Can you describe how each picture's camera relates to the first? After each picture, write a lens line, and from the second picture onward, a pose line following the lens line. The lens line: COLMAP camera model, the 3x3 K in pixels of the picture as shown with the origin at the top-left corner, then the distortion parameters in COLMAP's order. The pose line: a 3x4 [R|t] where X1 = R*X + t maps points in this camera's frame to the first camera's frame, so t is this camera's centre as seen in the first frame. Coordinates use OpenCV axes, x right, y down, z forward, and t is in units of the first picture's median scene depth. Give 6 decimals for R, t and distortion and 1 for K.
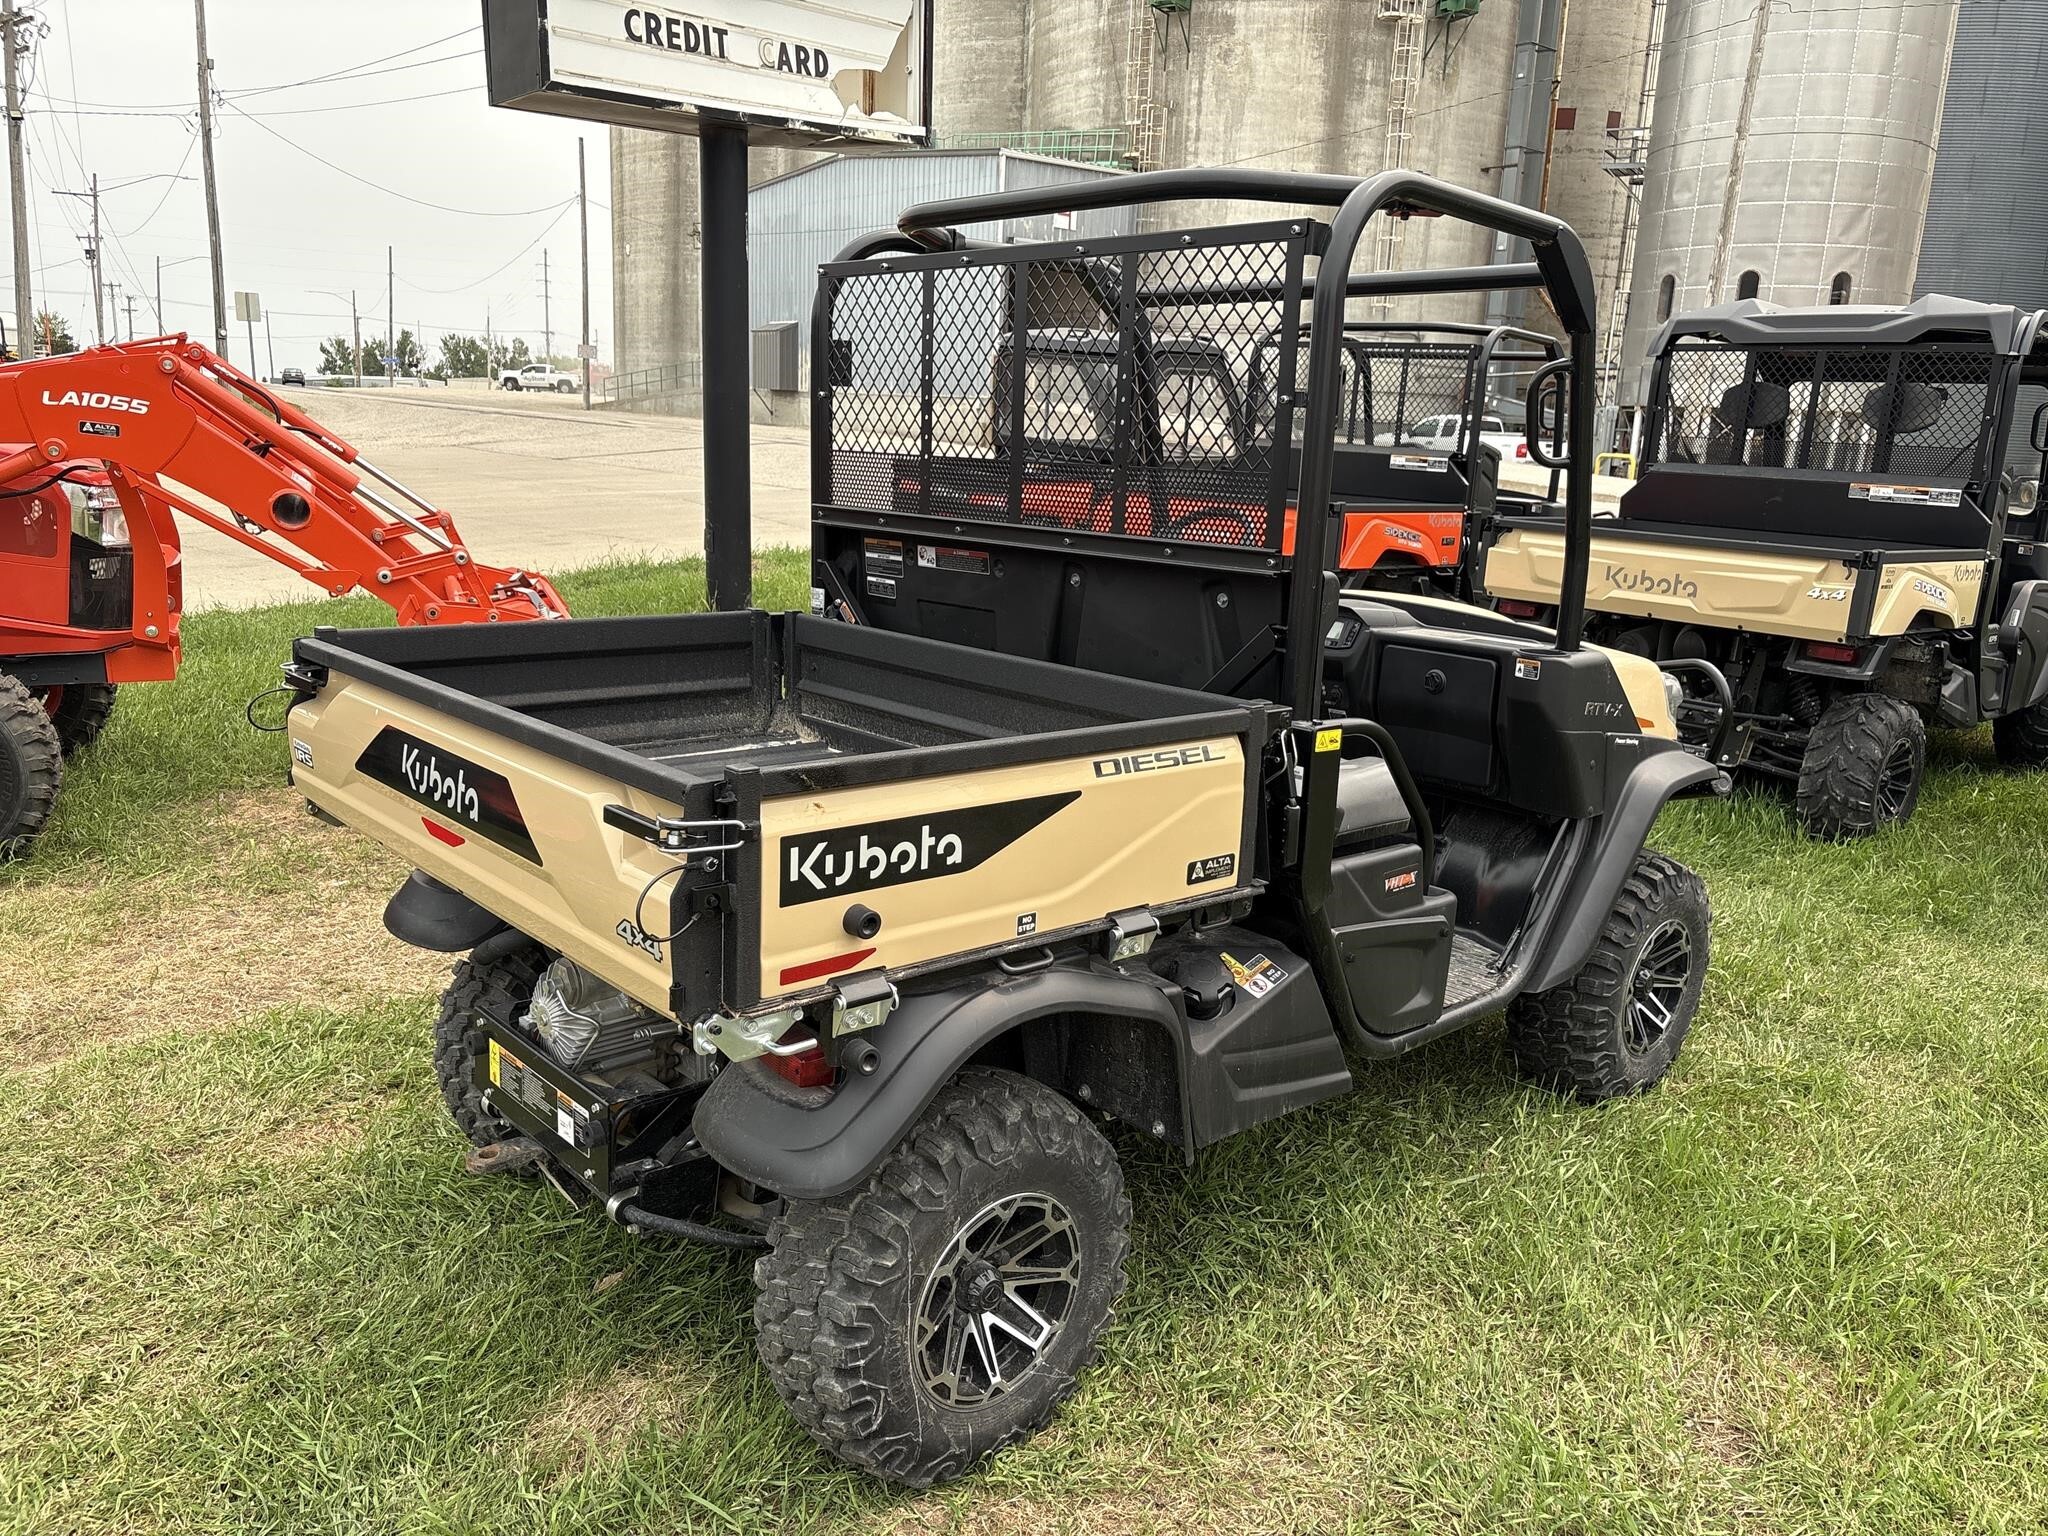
lens RADIAL K [[1567.8, 0, 1028.0], [0, 1567.8, 757.2], [0, 0, 1]] dist [0.039483, -0.041289]
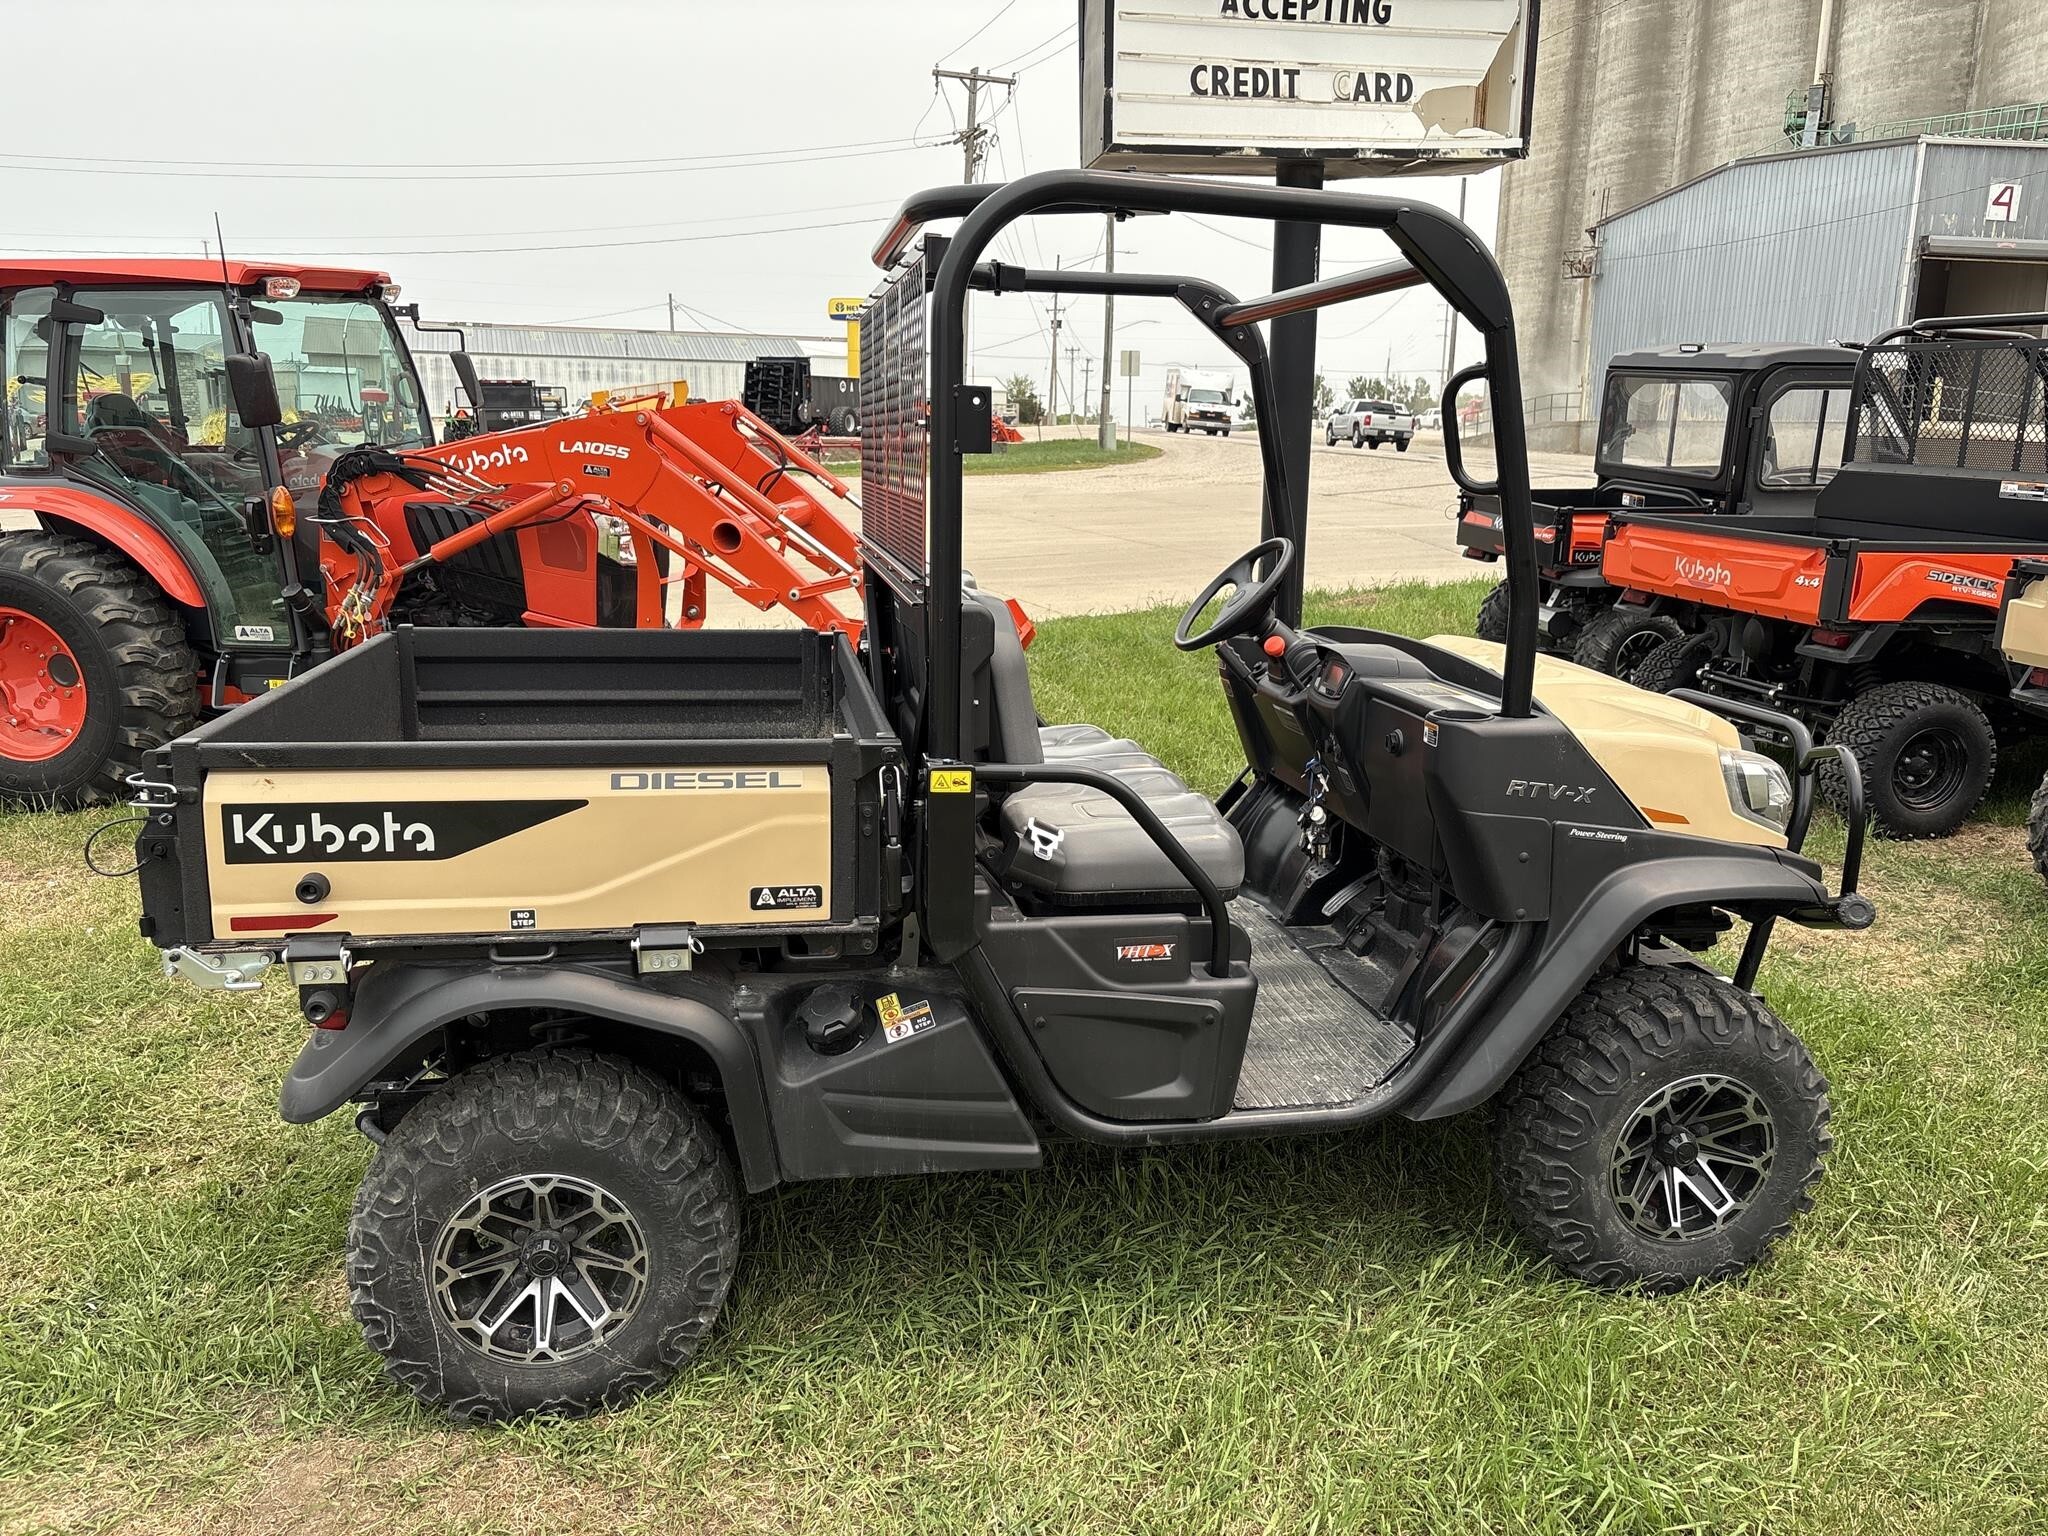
lens RADIAL K [[1567.8, 0, 1043.5], [0, 1567.8, 756.3], [0, 0, 1]] dist [0.039483, -0.041289]
pose [[0.850472, 0.081666, -0.519642, 0.613202], [-0.093175, 0.995642, 0.003979, -0.029565], [0.517702, 0.045033, 0.854375, 0.187971]]
